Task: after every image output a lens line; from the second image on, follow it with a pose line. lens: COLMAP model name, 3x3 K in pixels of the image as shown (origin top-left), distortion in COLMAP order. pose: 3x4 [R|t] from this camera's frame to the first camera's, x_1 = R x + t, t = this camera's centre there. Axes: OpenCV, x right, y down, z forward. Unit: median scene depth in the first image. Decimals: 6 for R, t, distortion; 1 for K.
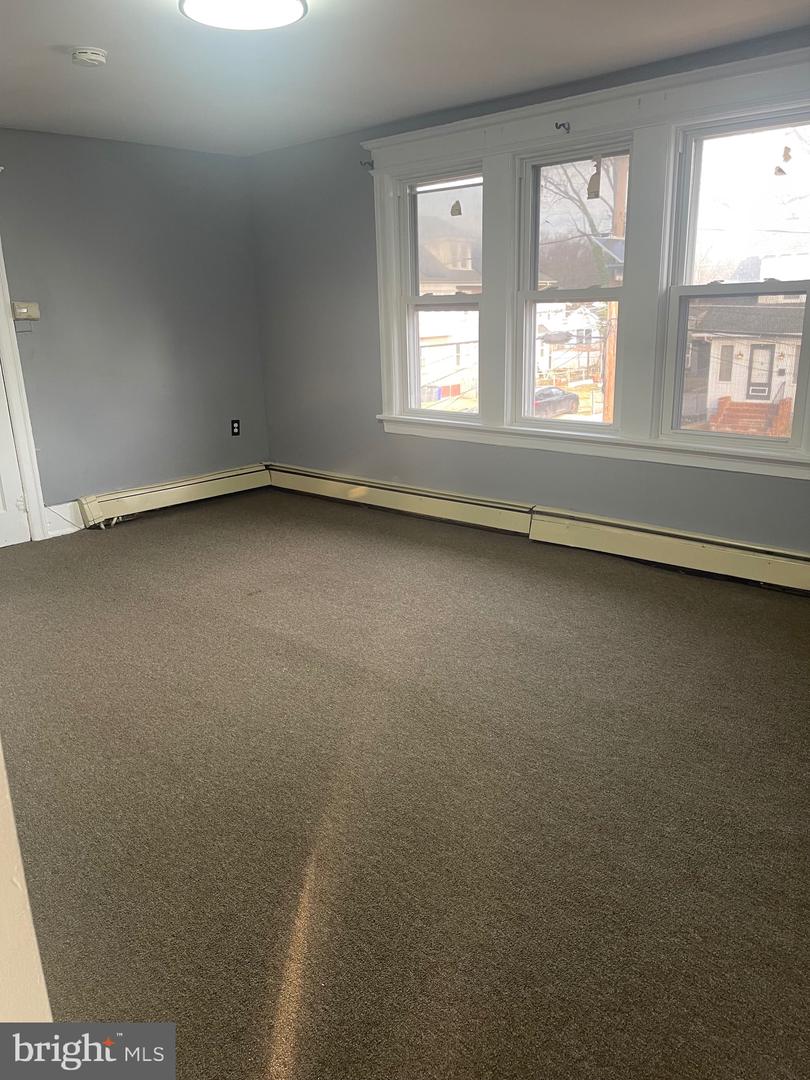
lens RADIAL K [[795.2, 0, 405.0], [0, 795.2, 540.0], [0, 0, 1]] dist [0.075544, -0.092170]
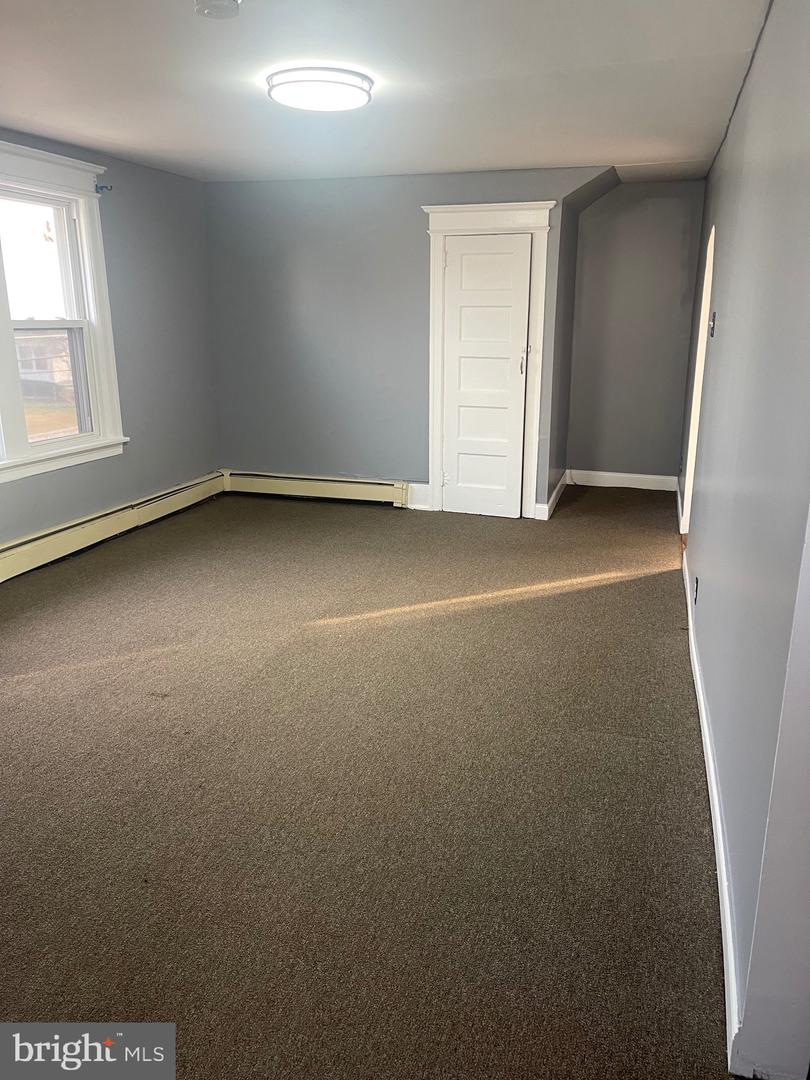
lens RADIAL K [[795.2, 0, 405.0], [0, 795.2, 540.0], [0, 0, 1]] dist [0.075544, -0.092170]
pose [[-0.429835, -0.223917, 0.874701, -1.009989], [0.259781, 0.897128, 0.357317, -0.310826], [-0.864728, 0.380818, -0.327448, 1.046634]]
